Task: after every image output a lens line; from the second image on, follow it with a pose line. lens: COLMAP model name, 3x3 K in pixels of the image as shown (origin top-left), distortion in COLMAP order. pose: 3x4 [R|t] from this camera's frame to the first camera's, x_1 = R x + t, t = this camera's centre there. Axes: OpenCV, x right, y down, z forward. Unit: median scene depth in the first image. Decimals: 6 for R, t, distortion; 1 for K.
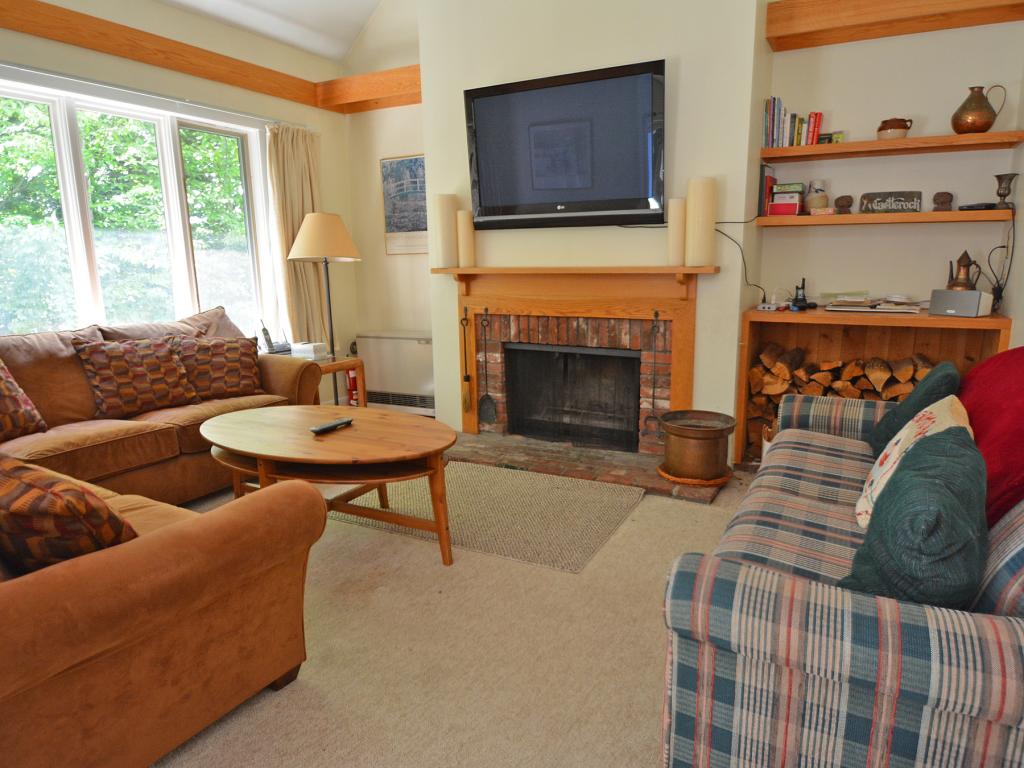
lens RADIAL K [[659.0, 0, 510.4], [0, 659.0, 382.9], [0, 0, 1]] dist [-0.020662, -0.012523]
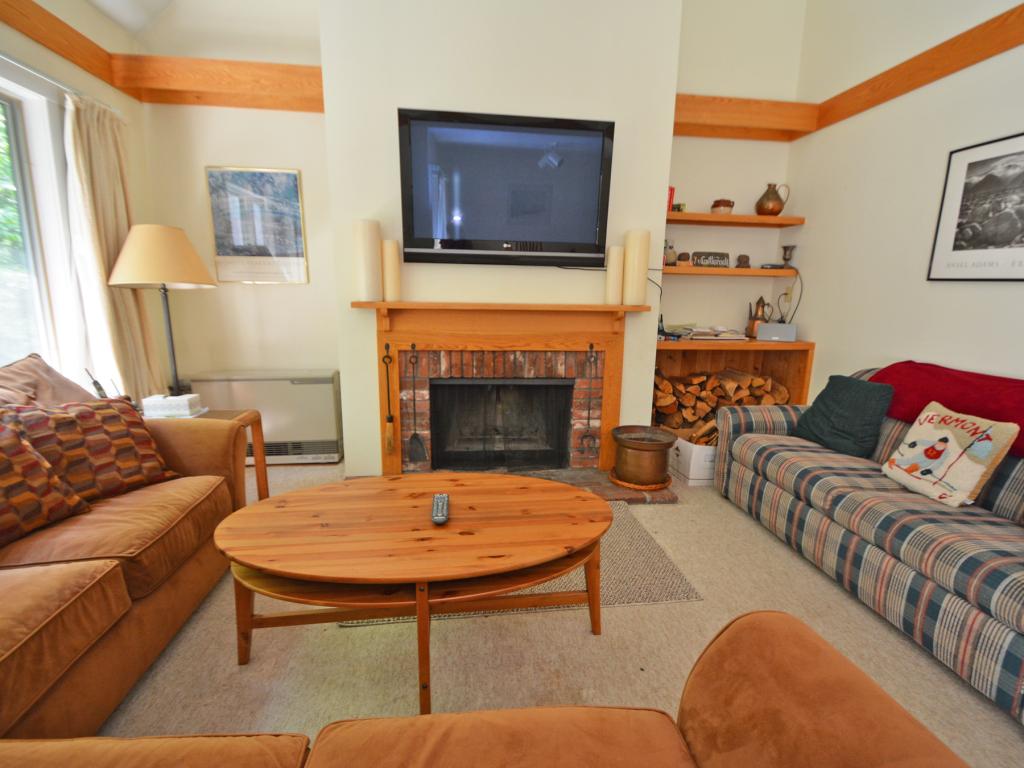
lens RADIAL K [[527.0, 0, 515.9], [0, 527.0, 390.9], [0, 0, 1]] dist [-0.005111, -0.006406]
pose [[0.805081, -0.084737, 0.587081, -0.413136], [0.080837, 0.996183, 0.032930, -0.065496], [-0.587631, 0.020947, 0.808858, 0.326381]]
